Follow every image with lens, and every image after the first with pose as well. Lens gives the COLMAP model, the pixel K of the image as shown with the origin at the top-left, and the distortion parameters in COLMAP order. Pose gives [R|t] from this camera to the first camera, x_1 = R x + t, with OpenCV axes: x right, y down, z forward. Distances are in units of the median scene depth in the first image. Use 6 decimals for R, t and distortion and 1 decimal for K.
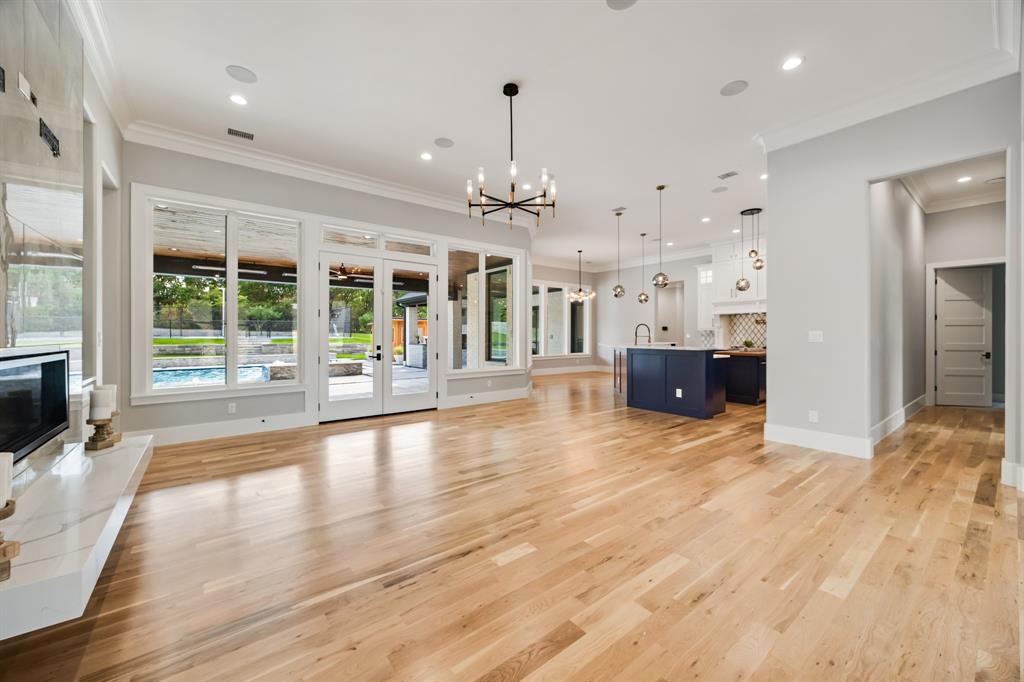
lens RADIAL K [[393.3, 0, 517.4], [0, 393.3, 335.5], [0, 0, 1]] dist [0.000304, 0.000294]
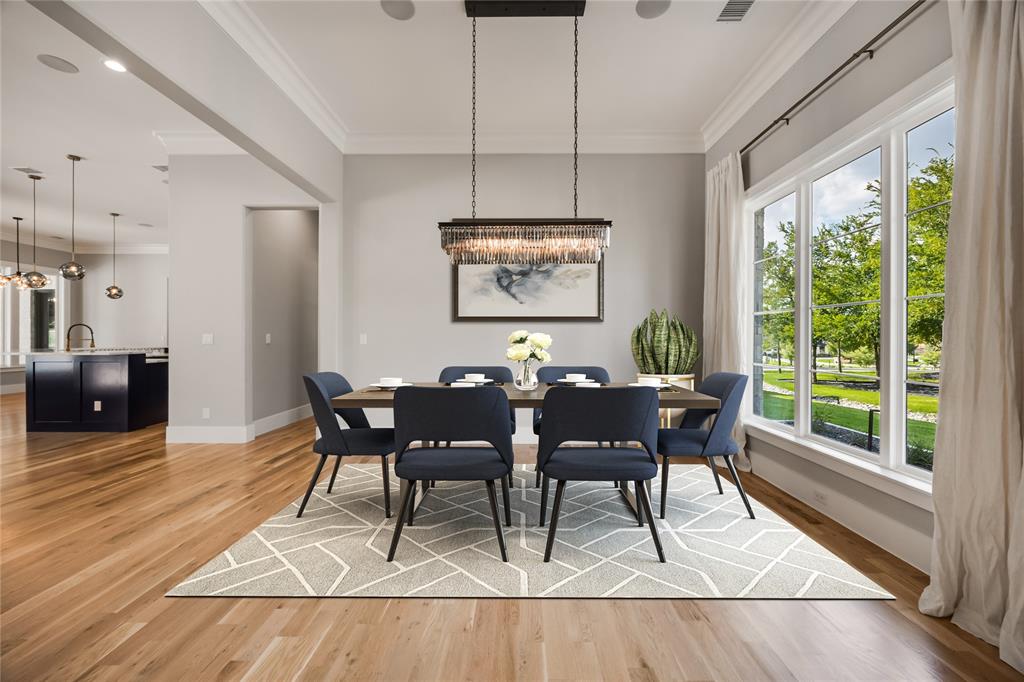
lens RADIAL K [[393.3, 0, 506.8], [0, 393.3, 338.6], [0, 0, 1]] dist [0.000304, 0.000294]
pose [[0.626358, -0.002049, 0.779533, 0.293653], [0.001219, 0.999998, 0.001649, 0.000148], [-0.779534, -0.000083, 0.626359, -0.219910]]
